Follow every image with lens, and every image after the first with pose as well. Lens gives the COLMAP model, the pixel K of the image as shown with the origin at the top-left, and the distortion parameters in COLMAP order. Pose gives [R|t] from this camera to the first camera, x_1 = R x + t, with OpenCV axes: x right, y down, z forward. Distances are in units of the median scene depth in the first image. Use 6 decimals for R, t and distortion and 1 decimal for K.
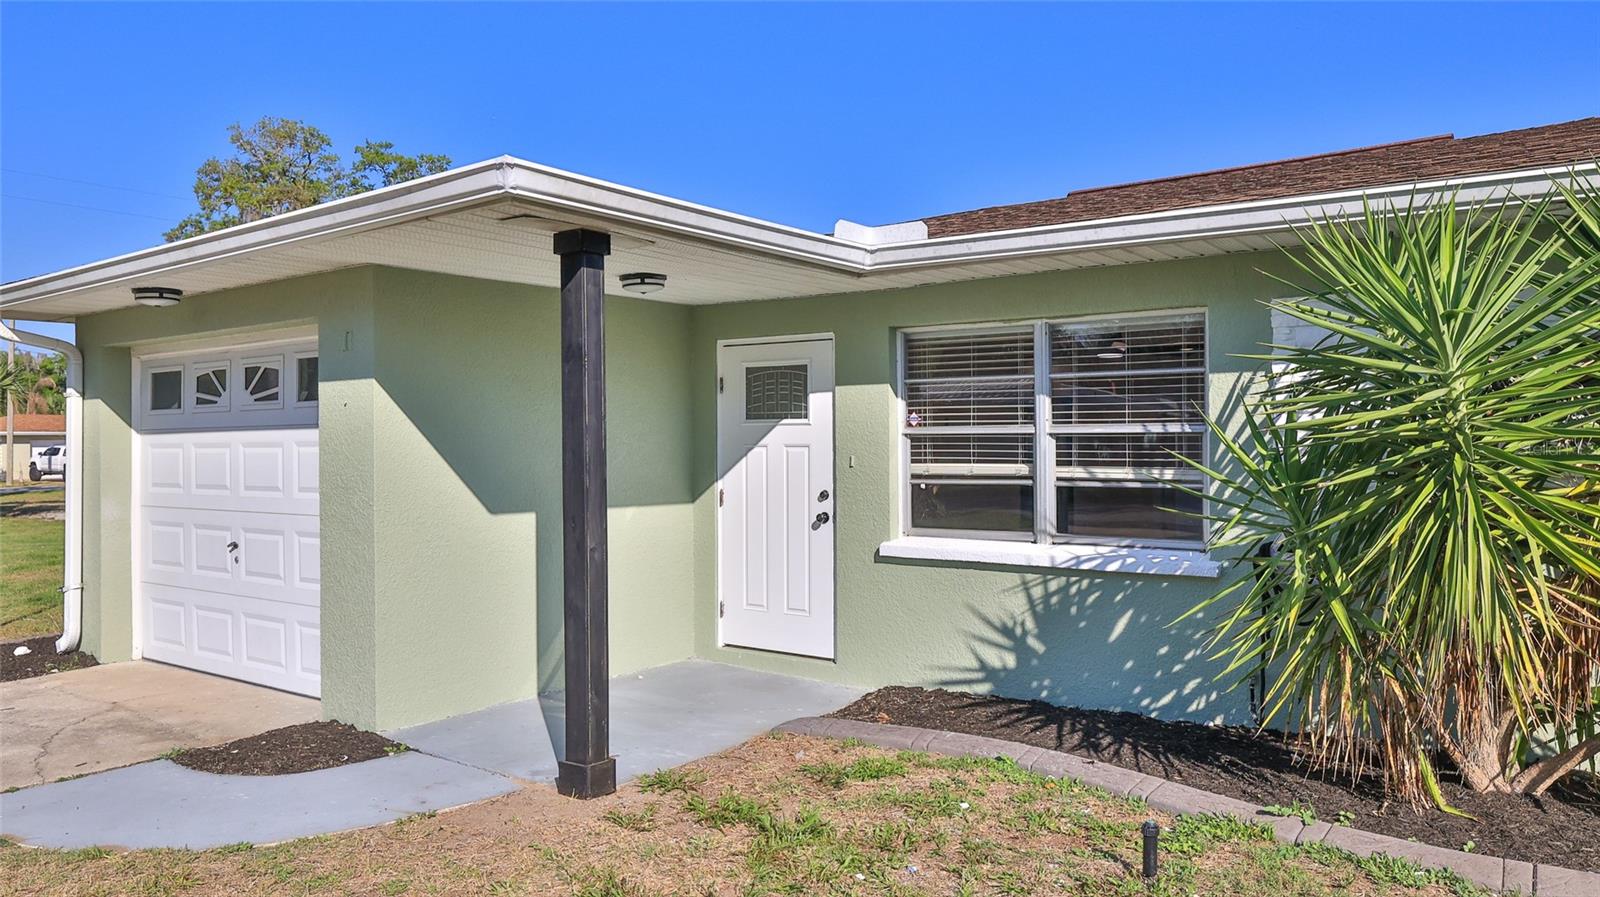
lens RADIAL K [[1142.8, 0, 800.0], [0, 1142.8, 448.5], [0, 0, 1]] dist [-0.002679, -0.002258]
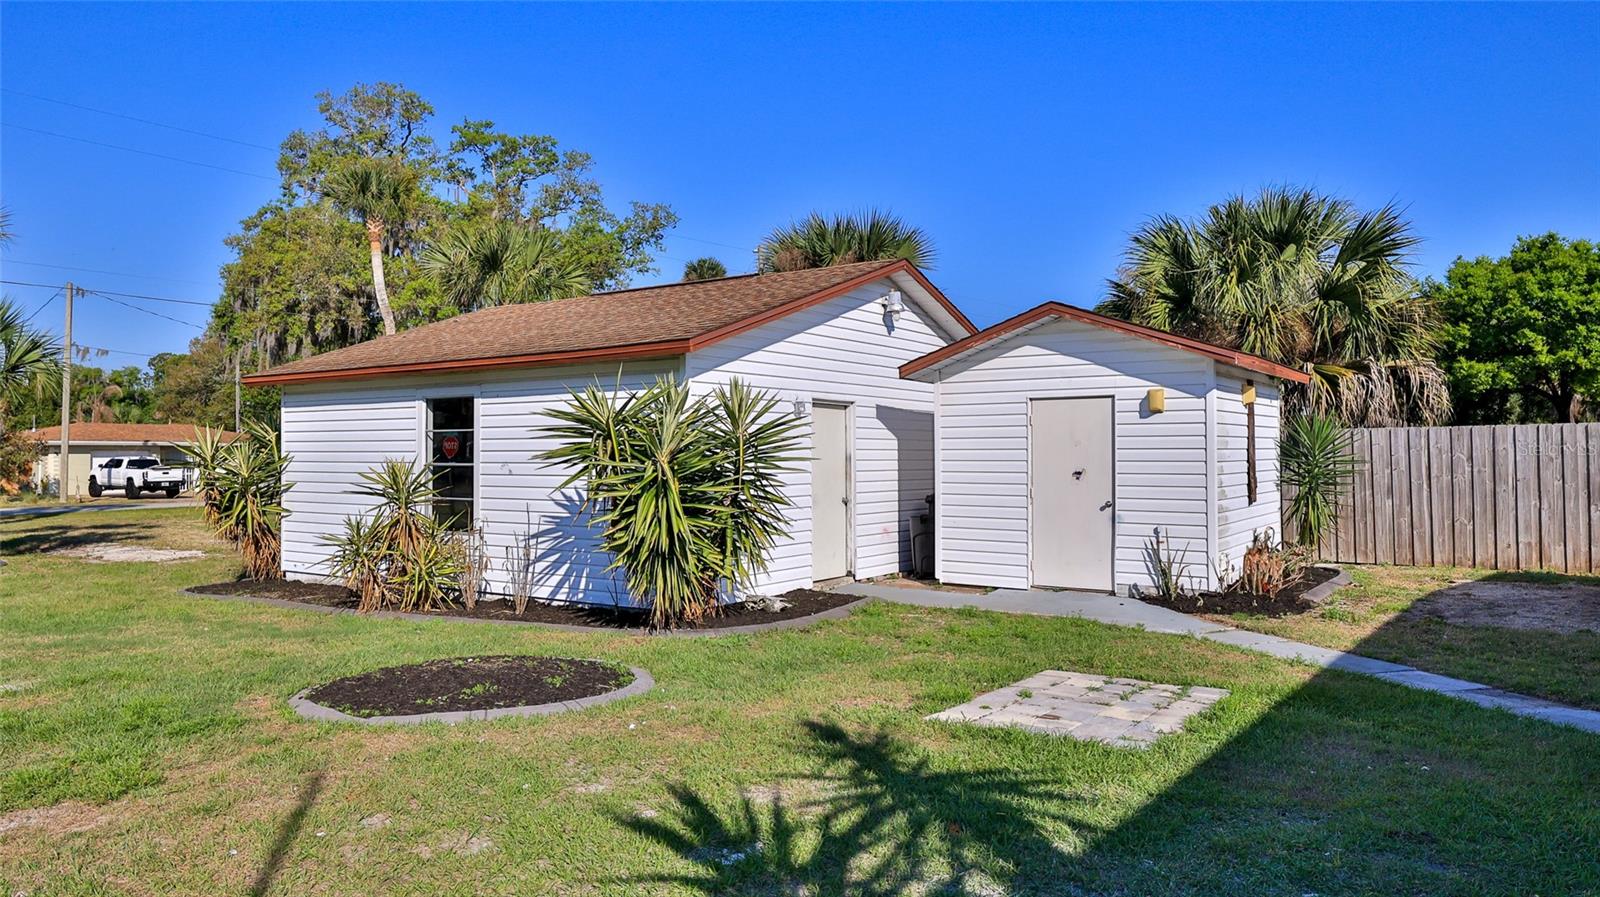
lens RADIAL K [[1079.8, 0, 800.0], [0, 1079.8, 448.5], [0, 0, 1]] dist [-0.000091, 0.000947]
pose [[0.999794, 0.002846, -0.020072, -0.932896], [-0.003139, 0.999889, -0.014564, 0.013639], [0.020028, 0.014624, 0.999692, 1.513586]]
